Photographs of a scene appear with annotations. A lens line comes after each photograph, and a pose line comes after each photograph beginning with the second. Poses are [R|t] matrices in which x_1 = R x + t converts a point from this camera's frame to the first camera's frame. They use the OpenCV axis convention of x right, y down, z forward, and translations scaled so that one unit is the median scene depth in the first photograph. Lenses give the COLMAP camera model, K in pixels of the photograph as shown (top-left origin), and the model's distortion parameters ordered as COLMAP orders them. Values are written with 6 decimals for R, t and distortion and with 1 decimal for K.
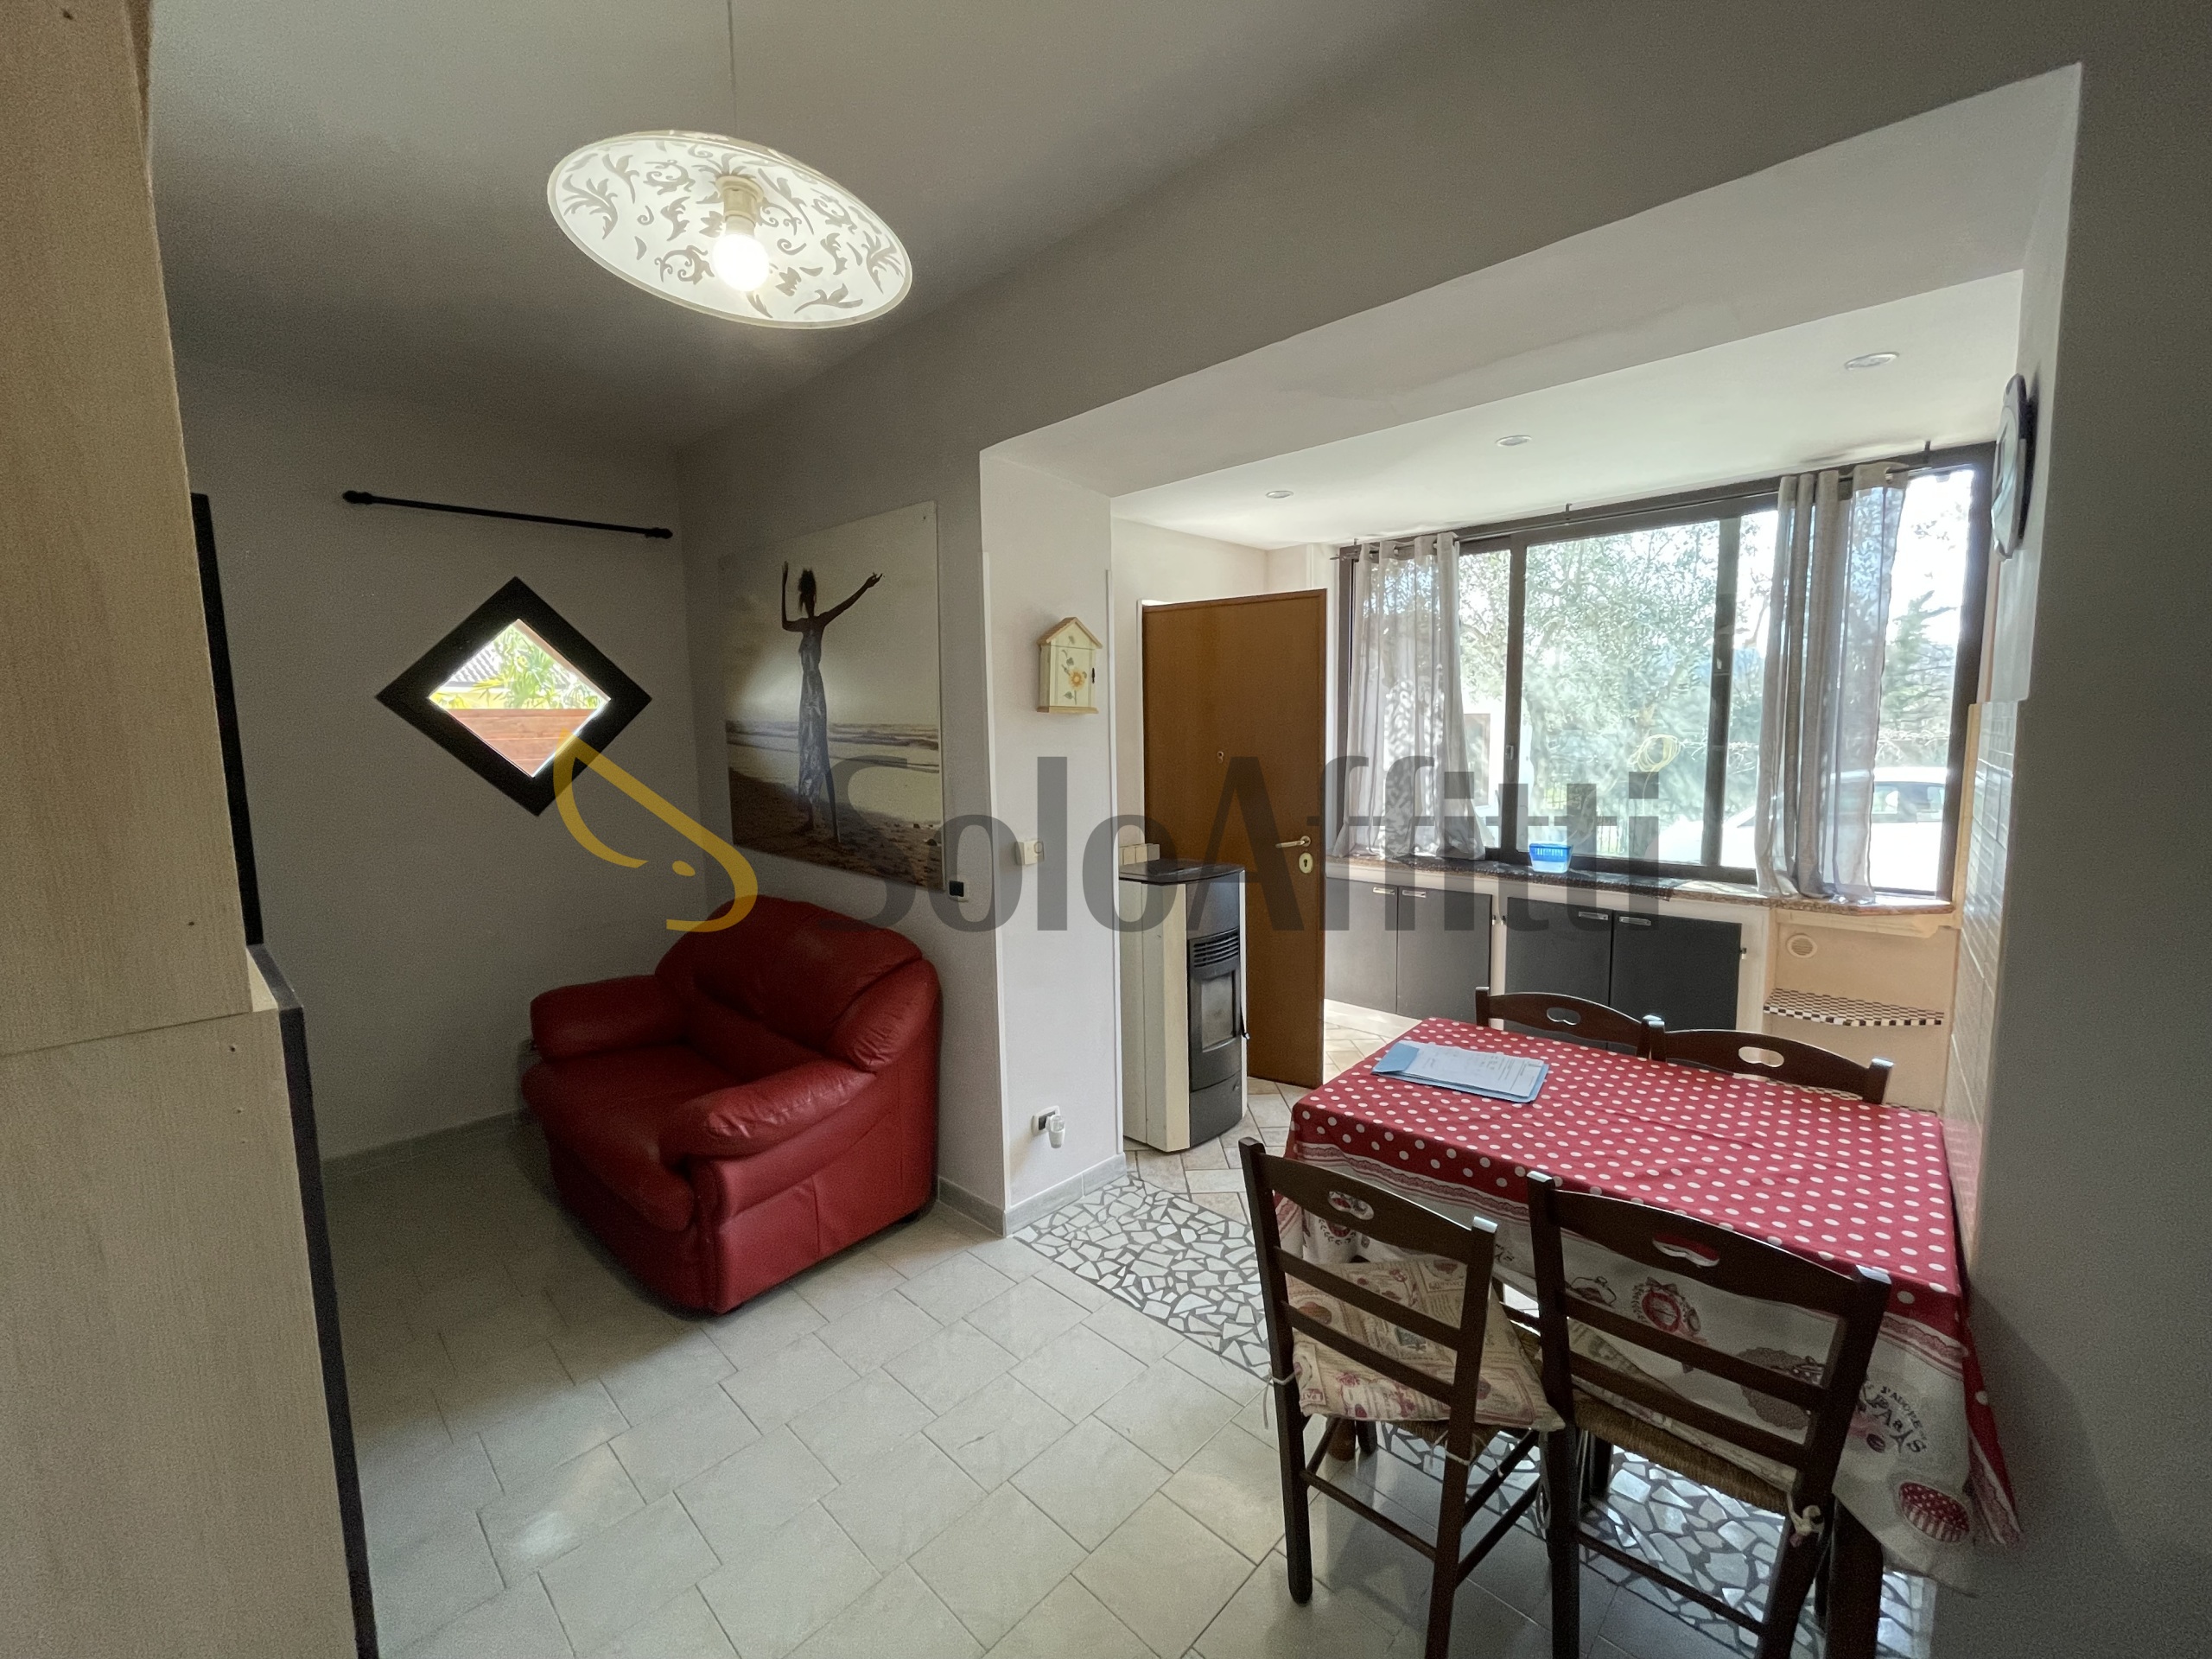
lens RADIAL K [[900.1, 0, 1105.6], [0, 900.1, 824.4], [0, 0, 1]] dist [-0.002364, 0.000141]
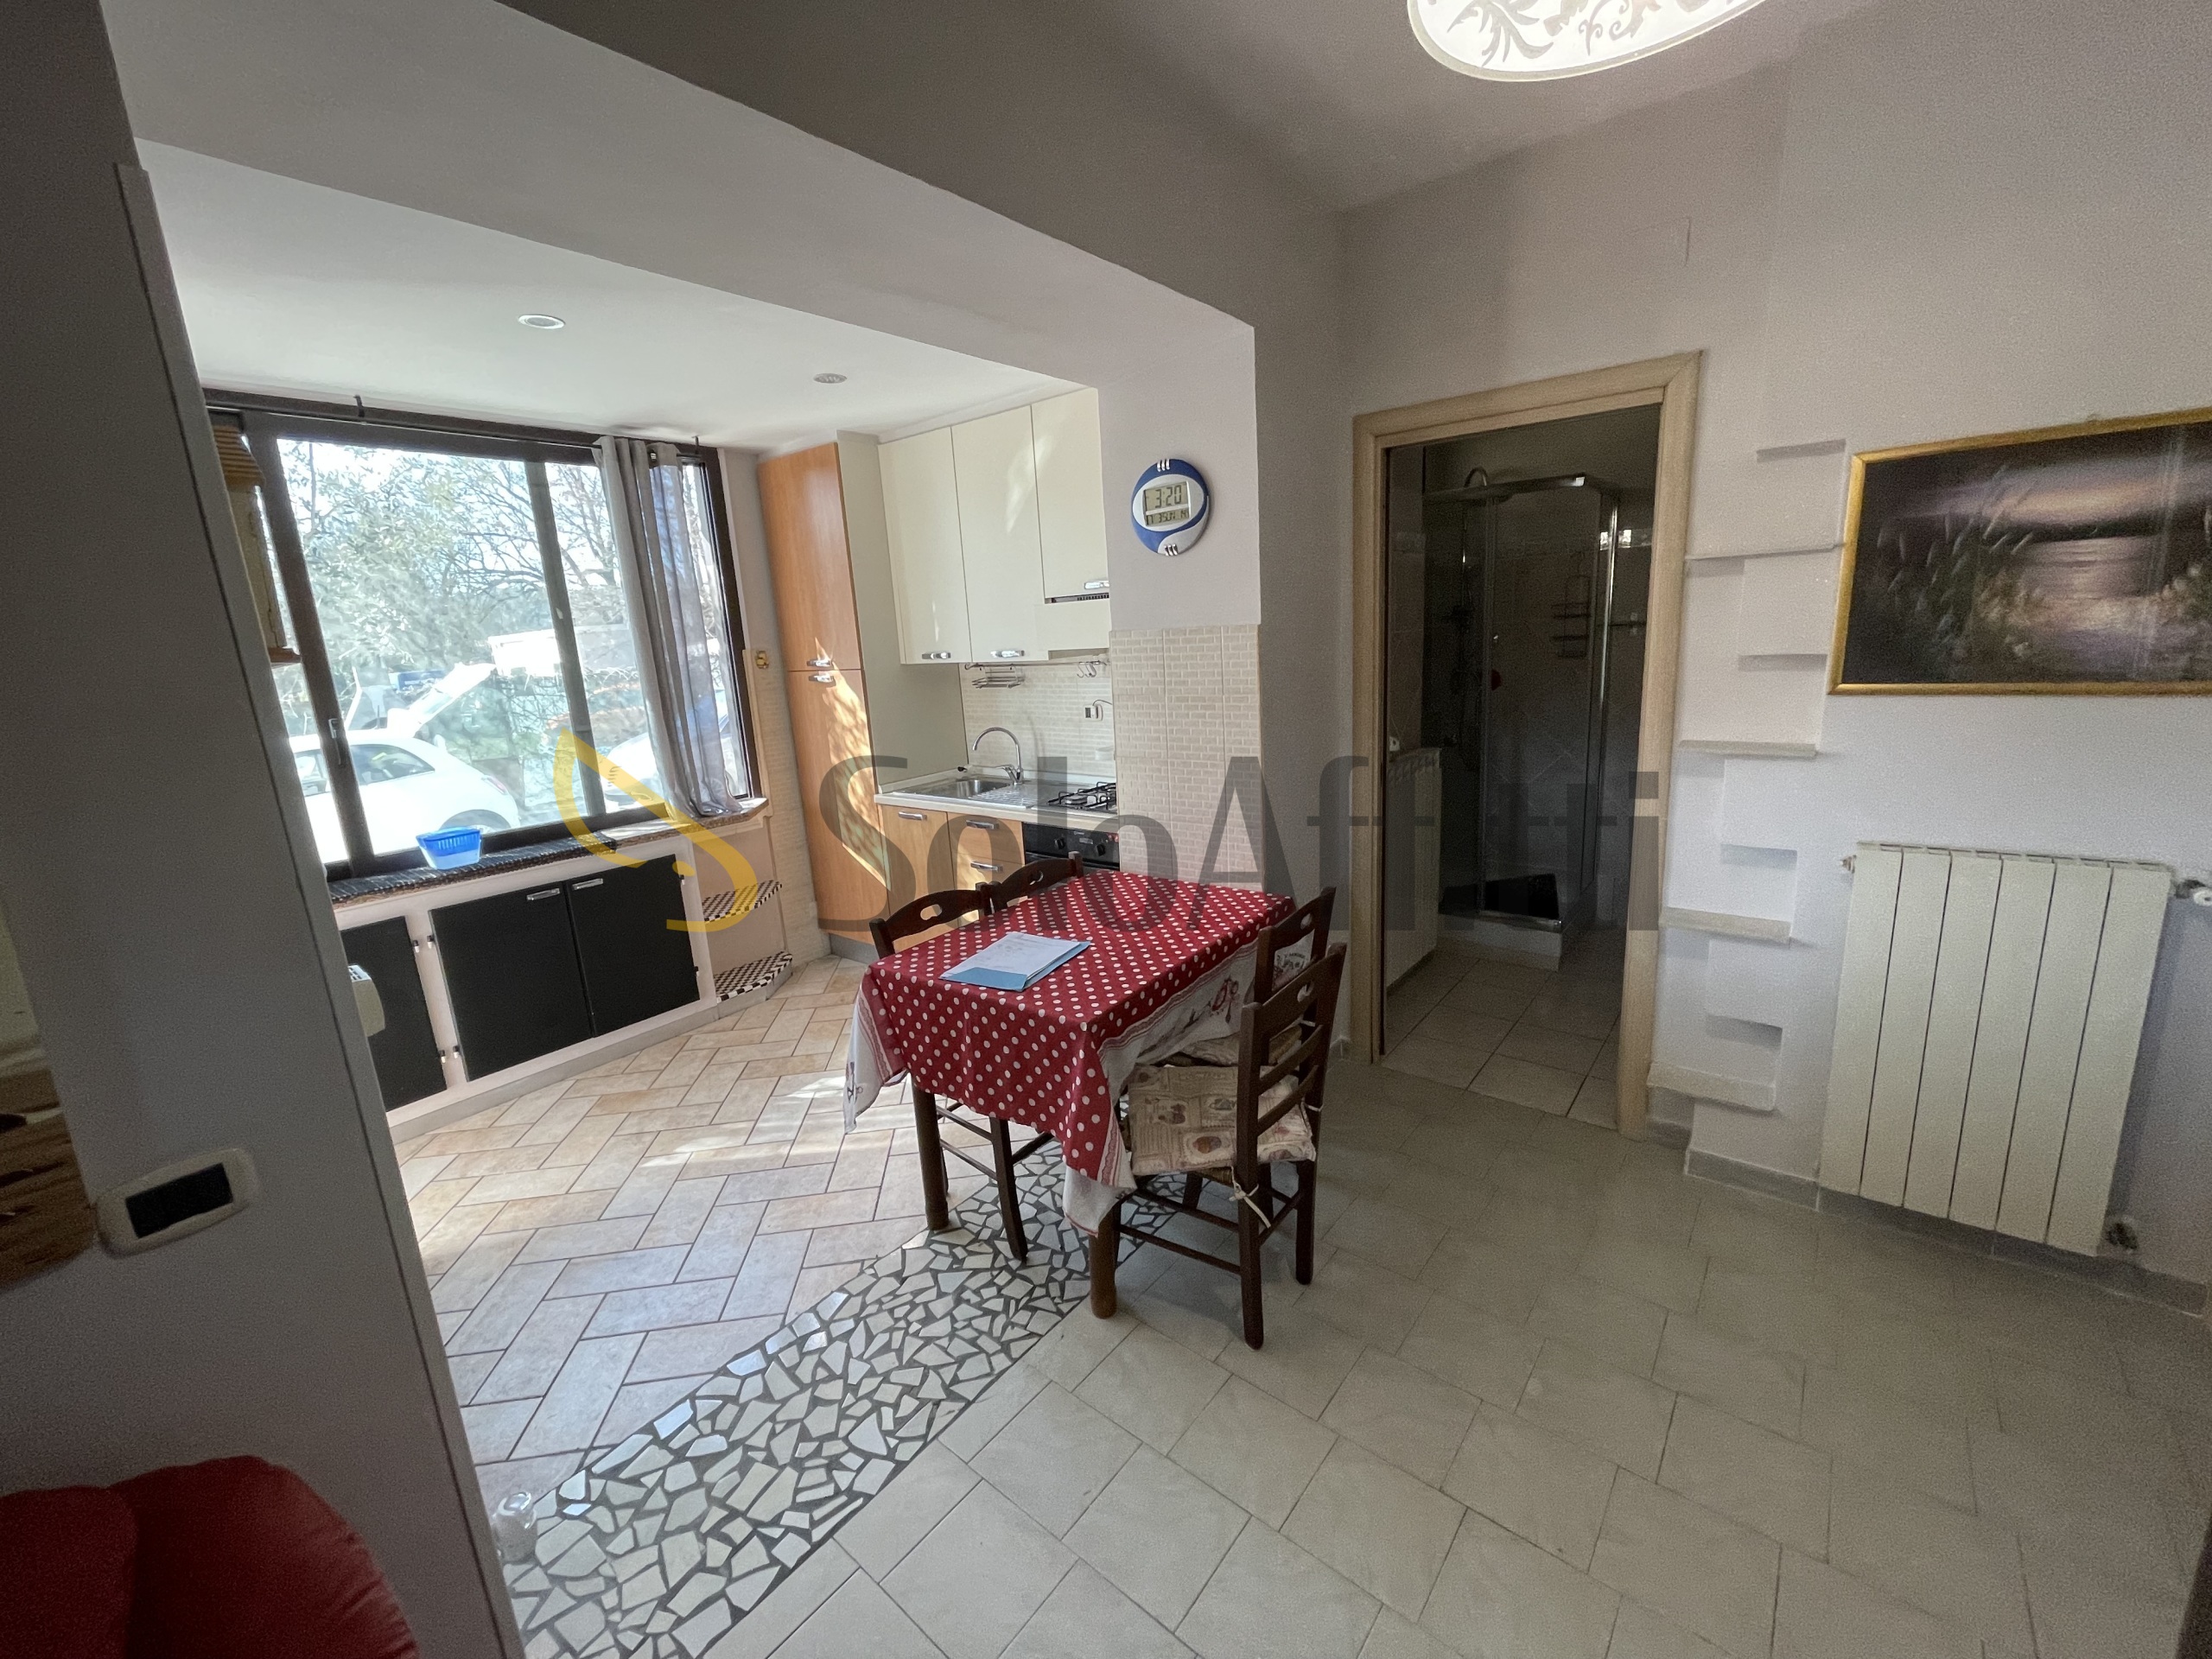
lens RADIAL K [[897.3, 0, 1099.7], [0, 897.3, 825.1], [0, 0, 1]] dist [-0.002816, -0.000082]
pose [[-0.077844, -0.190382, 0.978619, -0.486804], [0.167704, 0.965110, 0.201094, -0.069172], [-0.982759, 0.179772, -0.043200, 0.657054]]
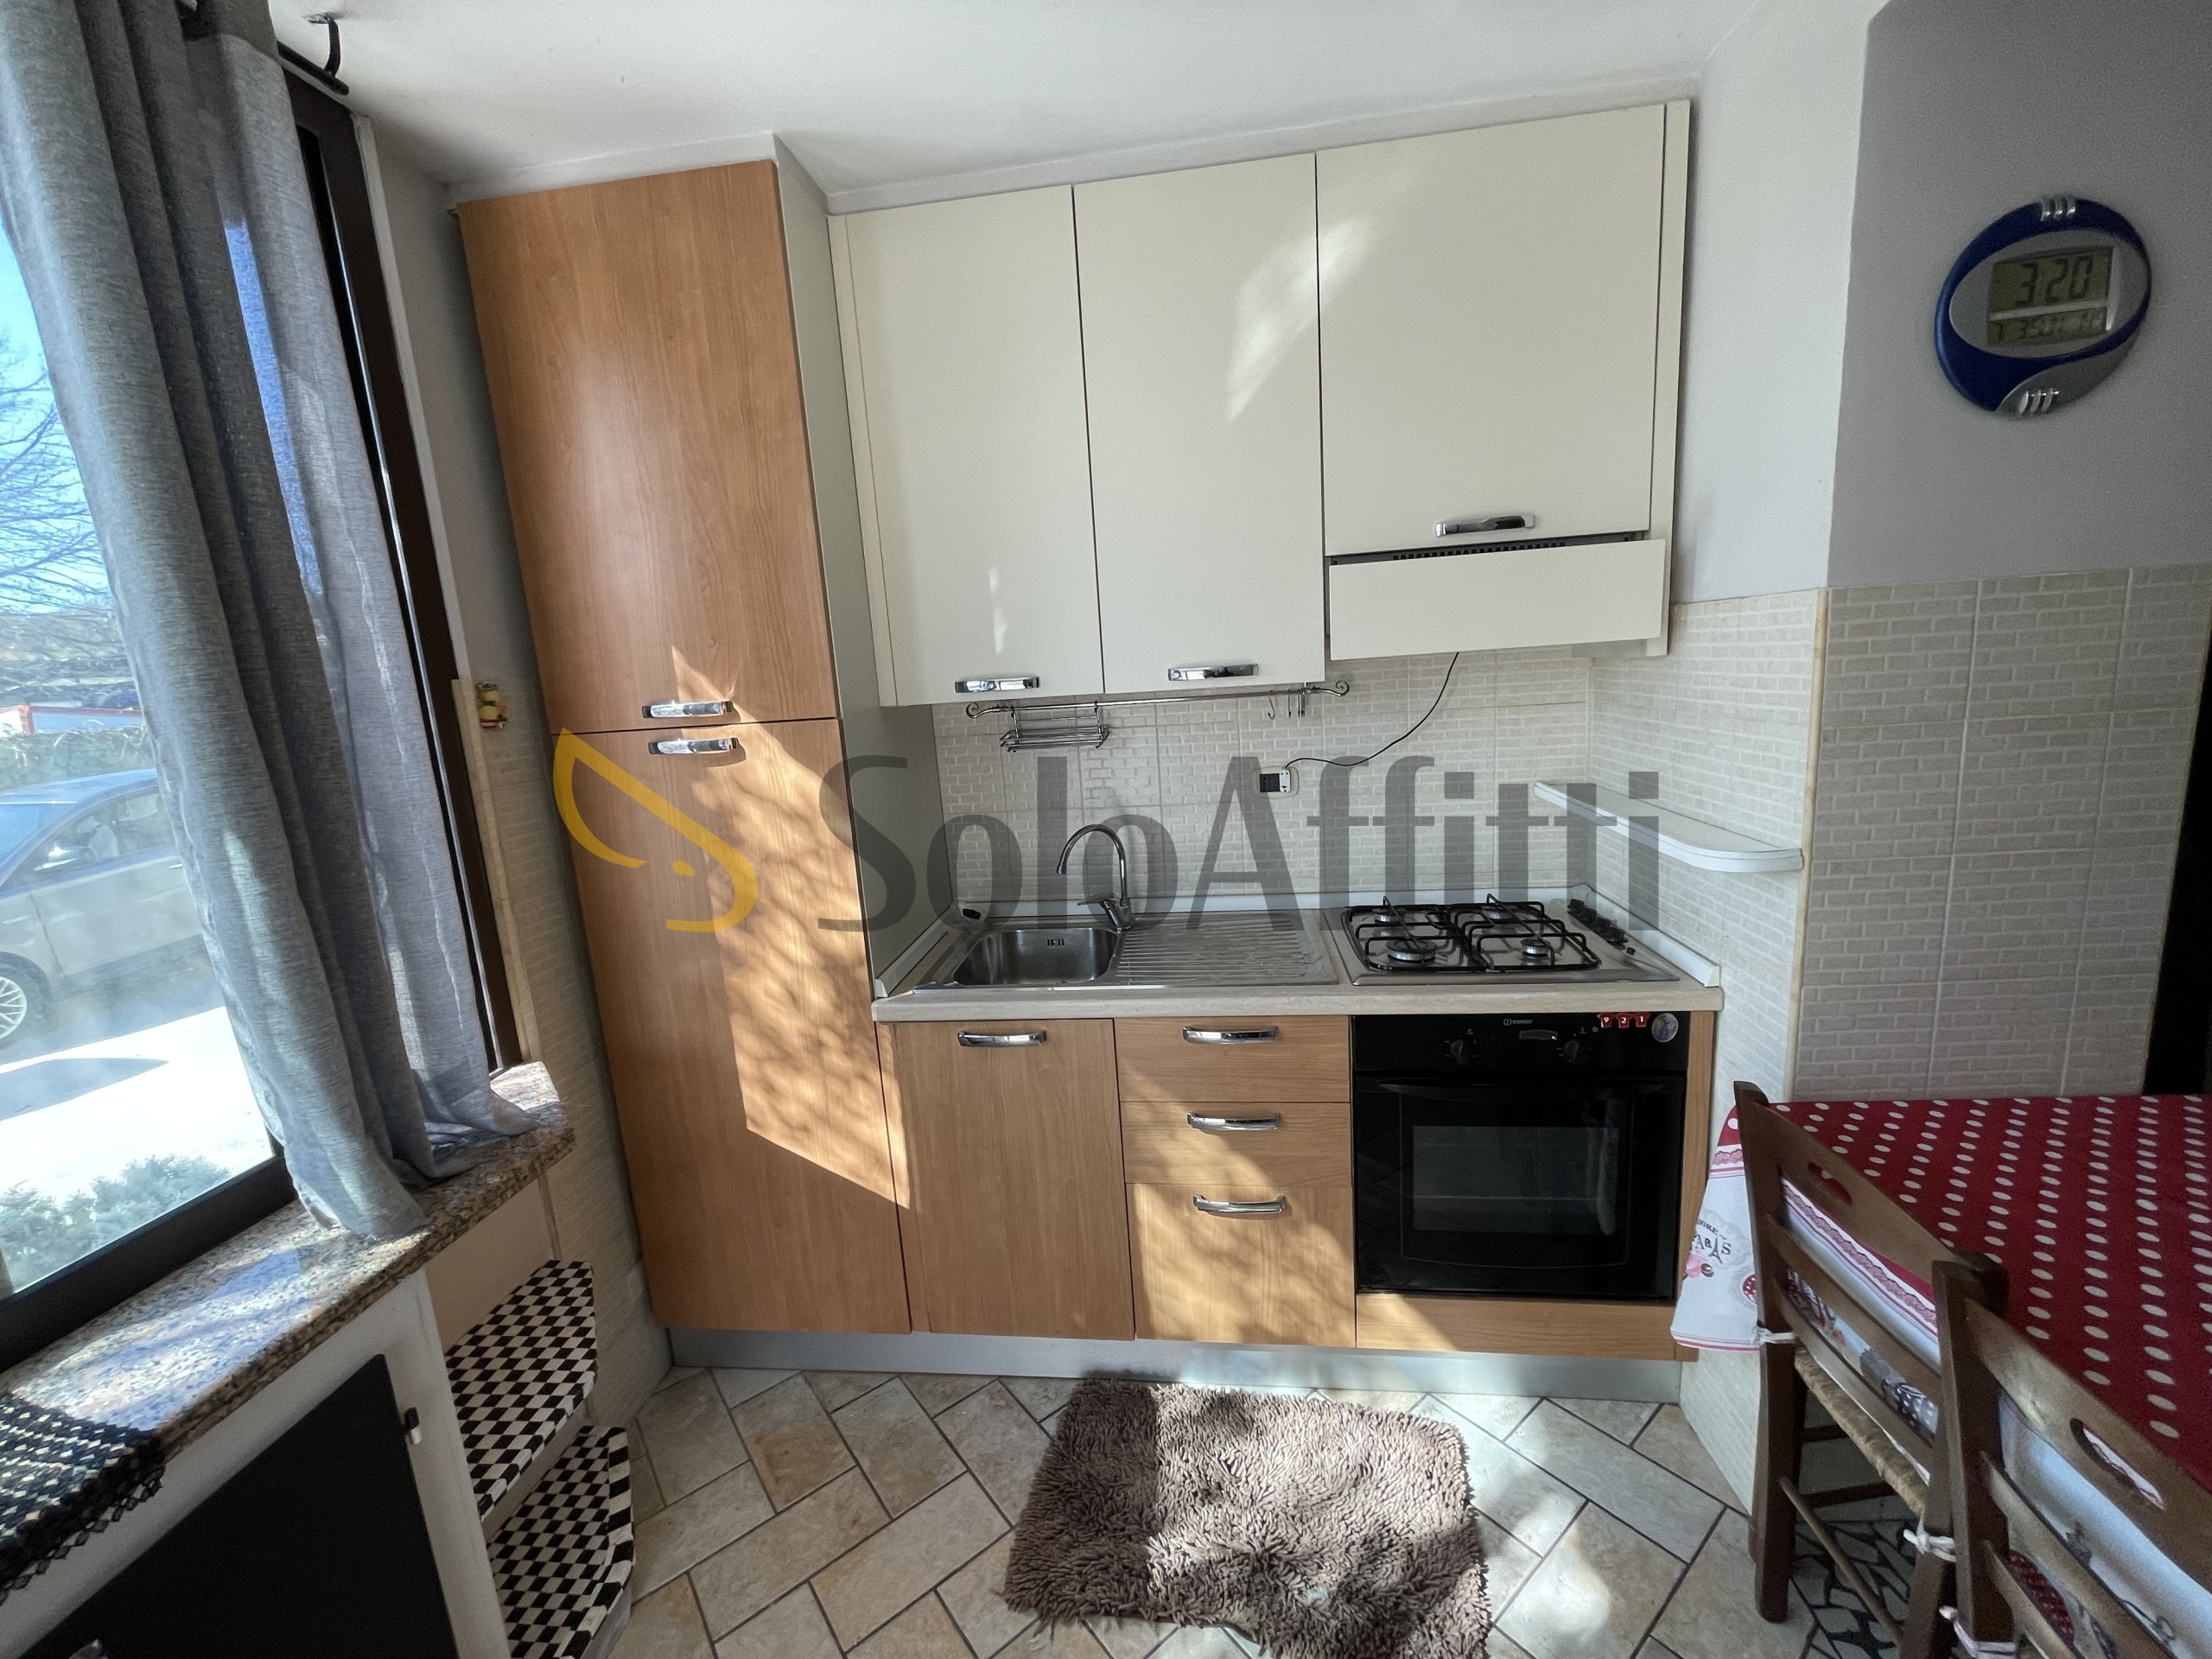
lens RADIAL K [[900.1, 0, 1105.6], [0, 900.1, 824.4], [0, 0, 1]] dist [-0.002364, 0.000141]
pose [[-0.597296, -0.085060, 0.797498, 0.414340], [0.163779, 0.960471, 0.225106, -0.123958], [-0.785120, 0.265068, -0.559754, 1.154316]]
